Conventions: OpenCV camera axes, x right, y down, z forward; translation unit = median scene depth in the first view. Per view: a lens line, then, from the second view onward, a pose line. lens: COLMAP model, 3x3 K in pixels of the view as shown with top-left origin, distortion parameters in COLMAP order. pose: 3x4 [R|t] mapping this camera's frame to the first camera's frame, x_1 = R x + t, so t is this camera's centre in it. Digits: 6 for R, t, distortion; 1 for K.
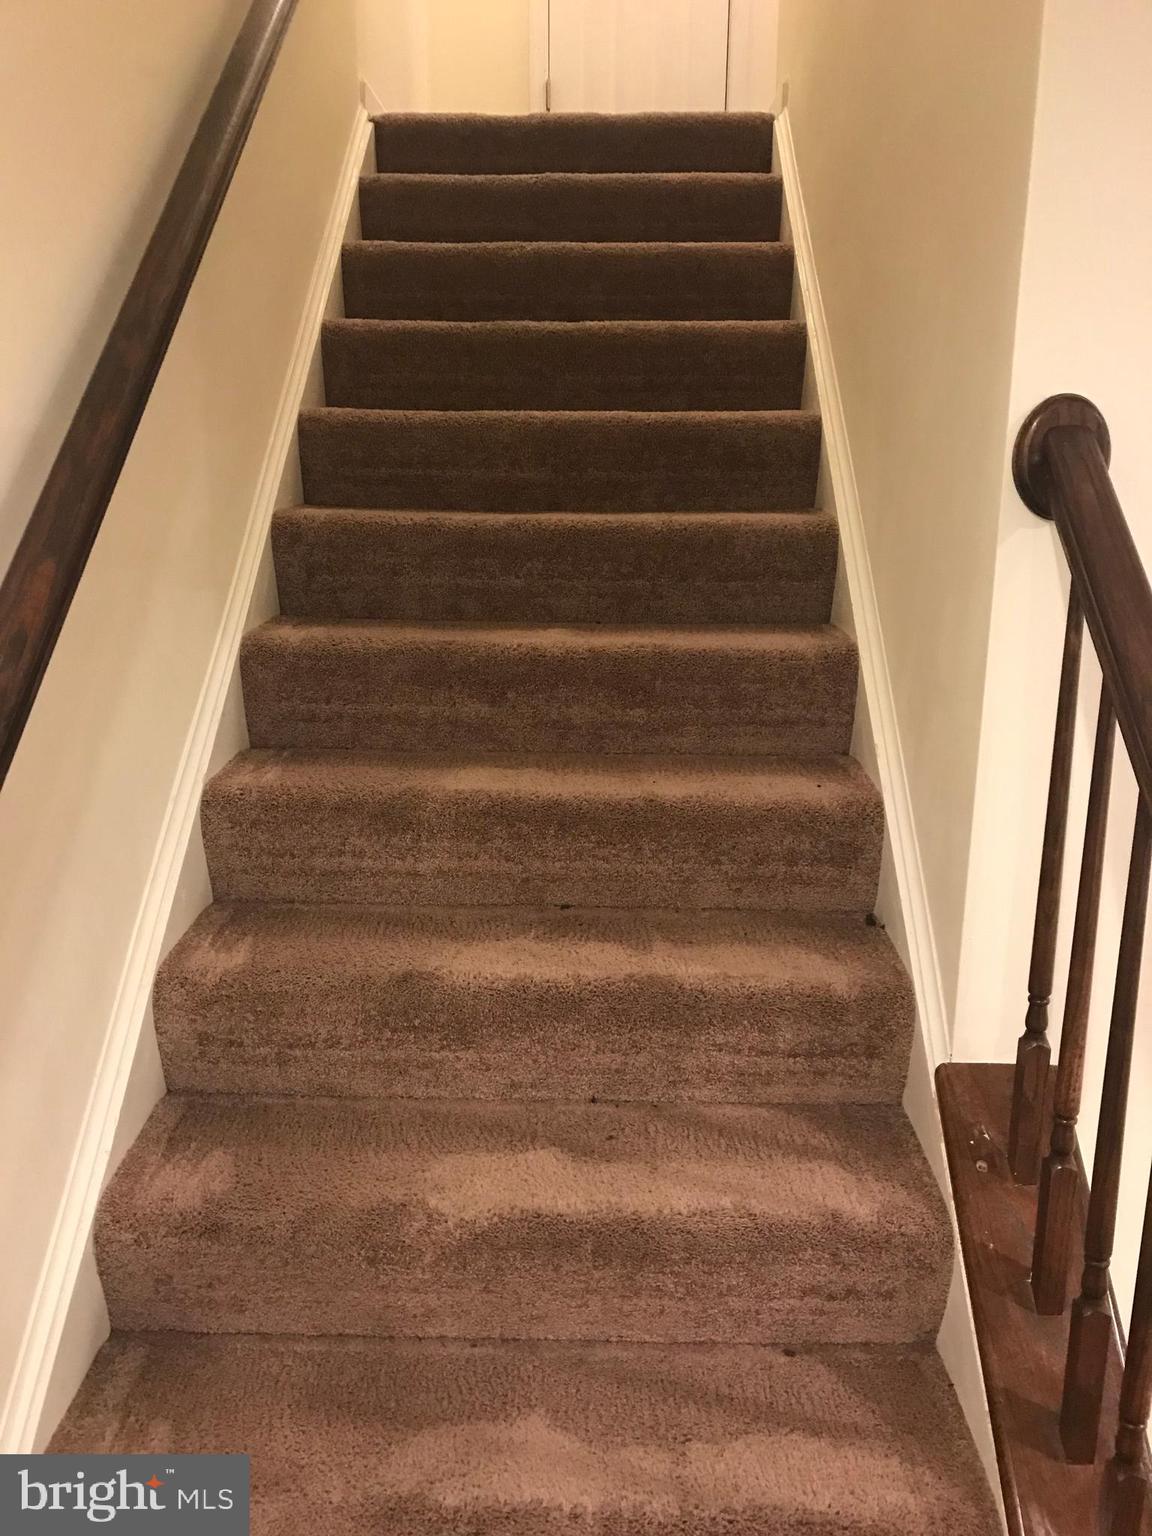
lens RADIAL K [[1289.8, 0, 576.0], [0, 1289.8, 768.0], [0, 0, 1]] dist [0.038885, -0.148198]
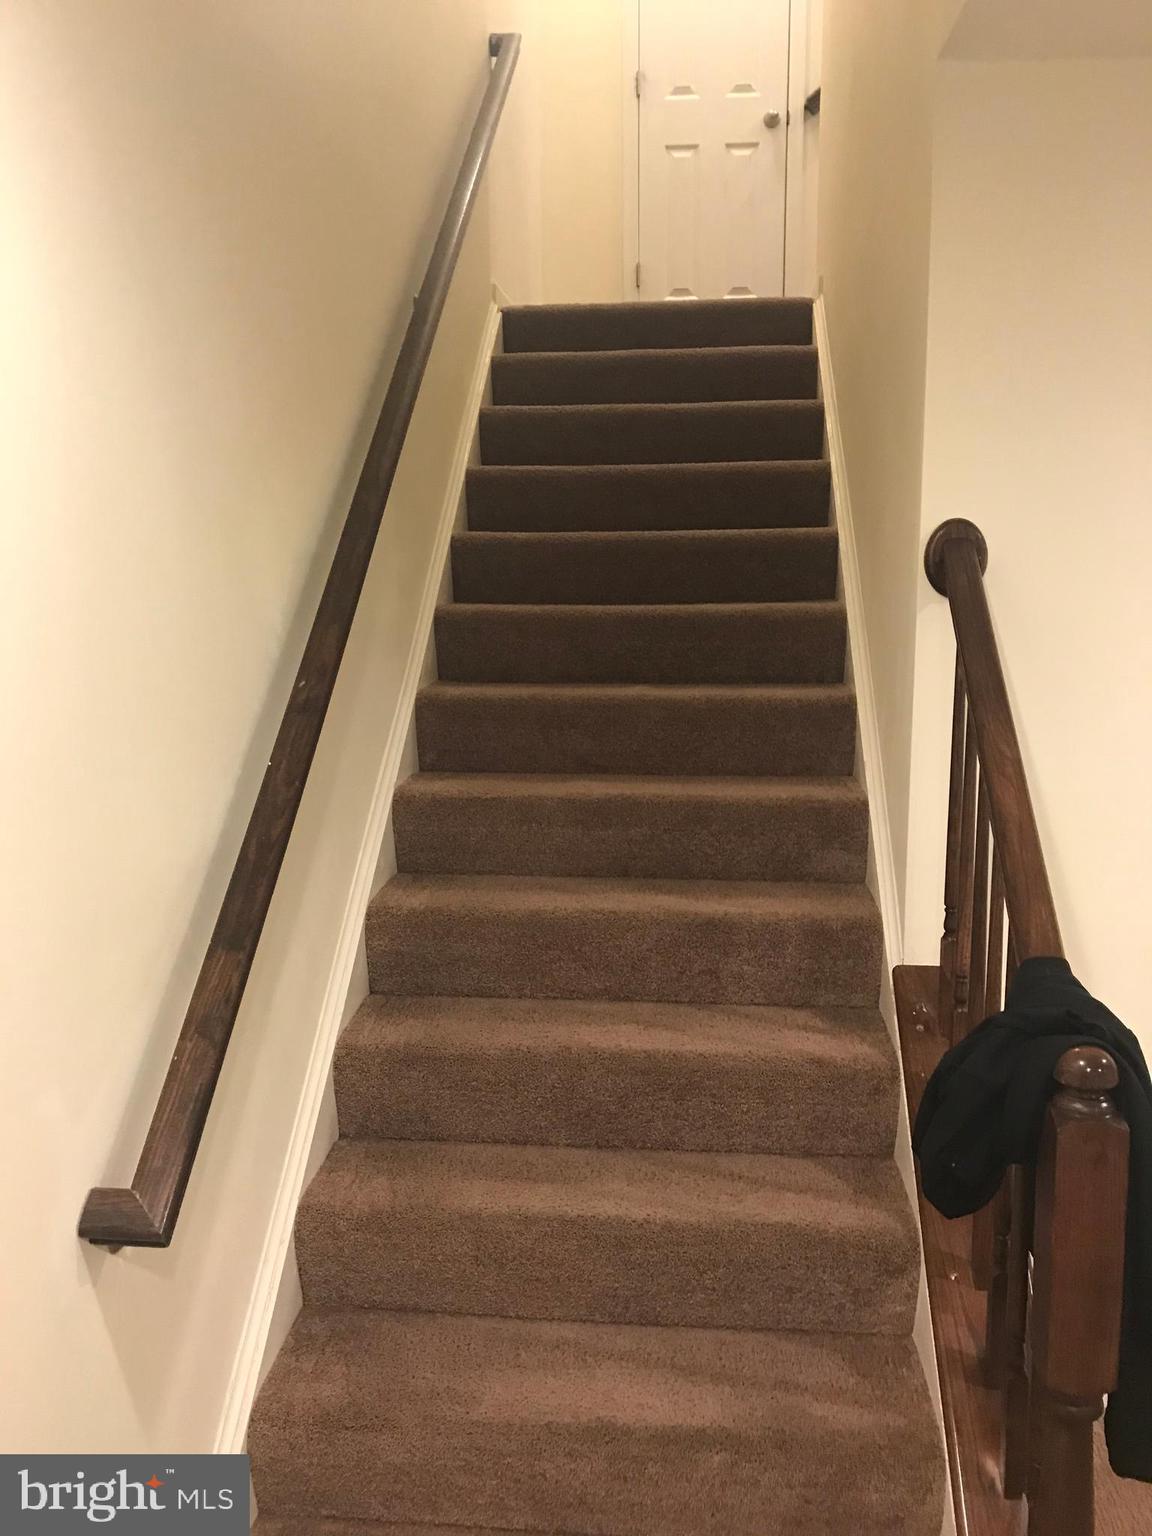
lens RADIAL K [[1289.8, 0, 576.0], [0, 1289.8, 768.0], [0, 0, 1]] dist [0.038885, -0.148198]
pose [[0.997043, -0.002550, -0.076807, 0.025889], [-0.003884, 0.996500, -0.083503, 0.102695], [0.076751, 0.083554, 0.993543, -0.403974]]
